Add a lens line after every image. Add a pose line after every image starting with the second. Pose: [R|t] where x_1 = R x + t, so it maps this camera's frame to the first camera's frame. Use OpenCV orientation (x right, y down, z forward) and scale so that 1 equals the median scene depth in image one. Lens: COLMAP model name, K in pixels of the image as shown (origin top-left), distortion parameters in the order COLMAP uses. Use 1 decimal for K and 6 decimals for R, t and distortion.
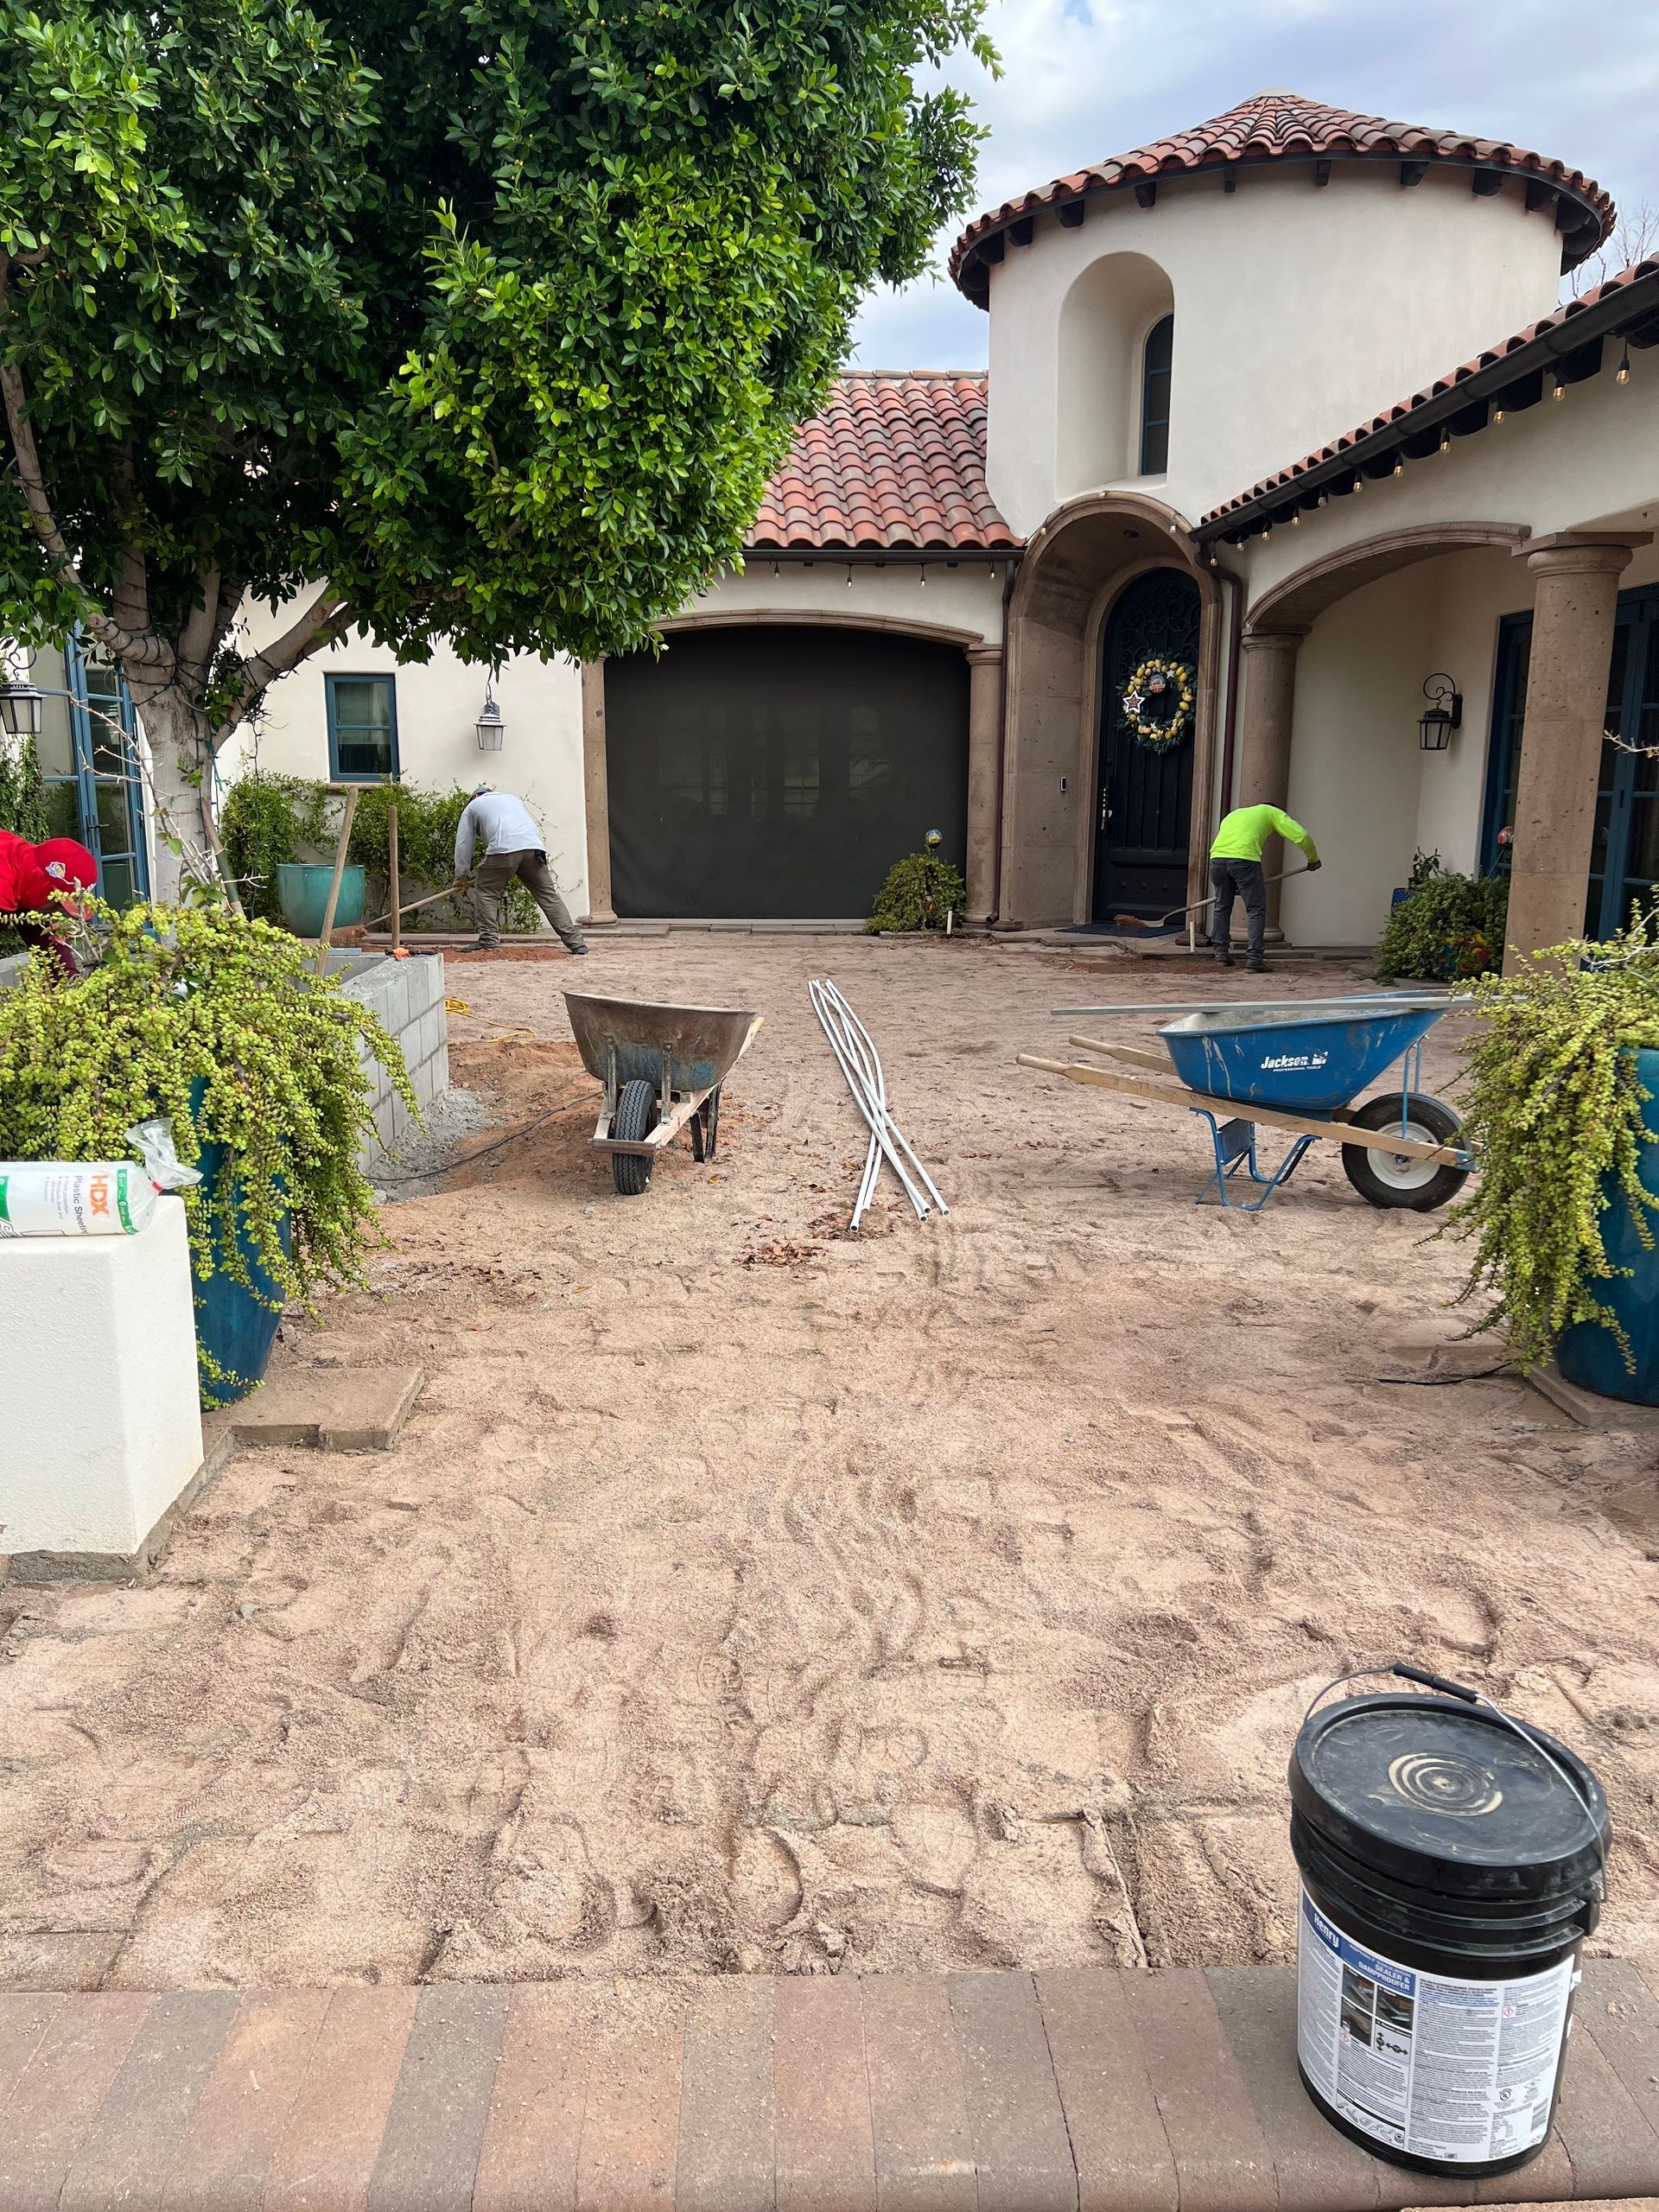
lens RADIAL K [[1663.8, 0, 814.3], [0, 1663.8, 1115.1], [0, 0, 1]] dist [0.055495, -0.067732]
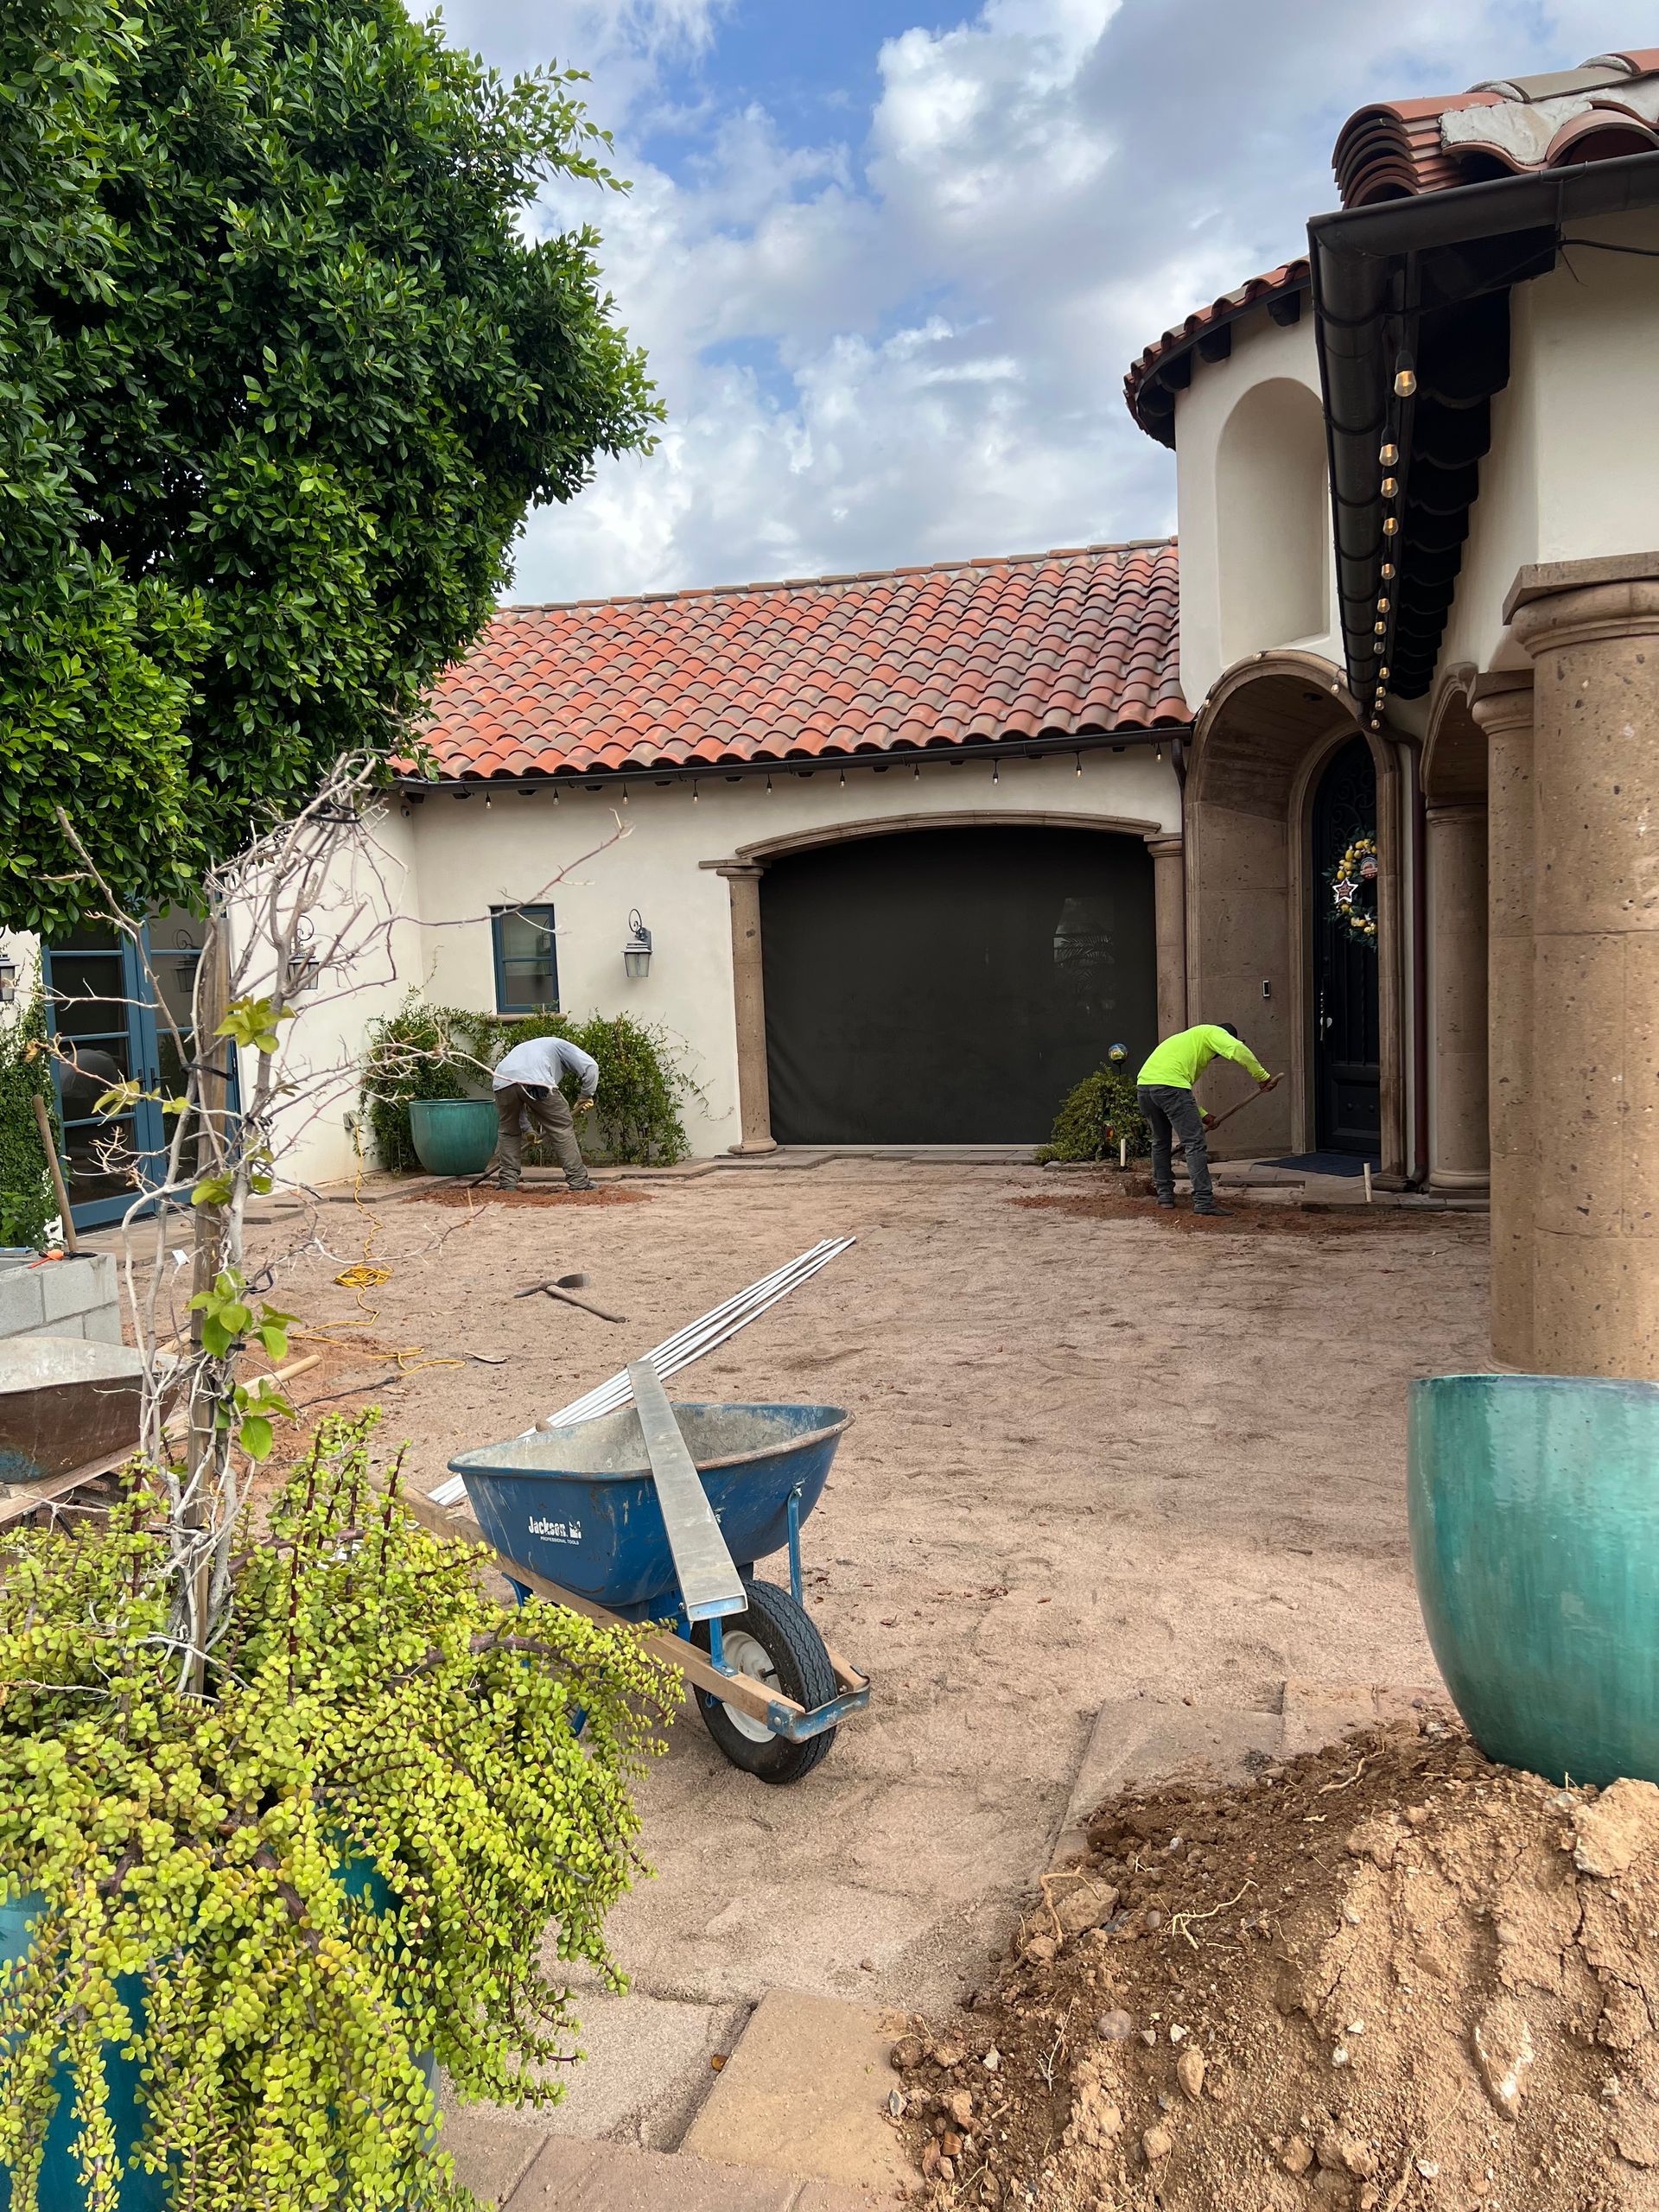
lens RADIAL K [[1663.8, 0, 806.7], [0, 1663.8, 1129.5], [0, 0, 1]] dist [0.055495, -0.067732]
pose [[0.946048, -0.008245, -0.323922, 0.208877], [-0.022446, 0.995607, -0.090899, -0.046088], [0.323248, 0.093265, 0.941707, 0.138160]]
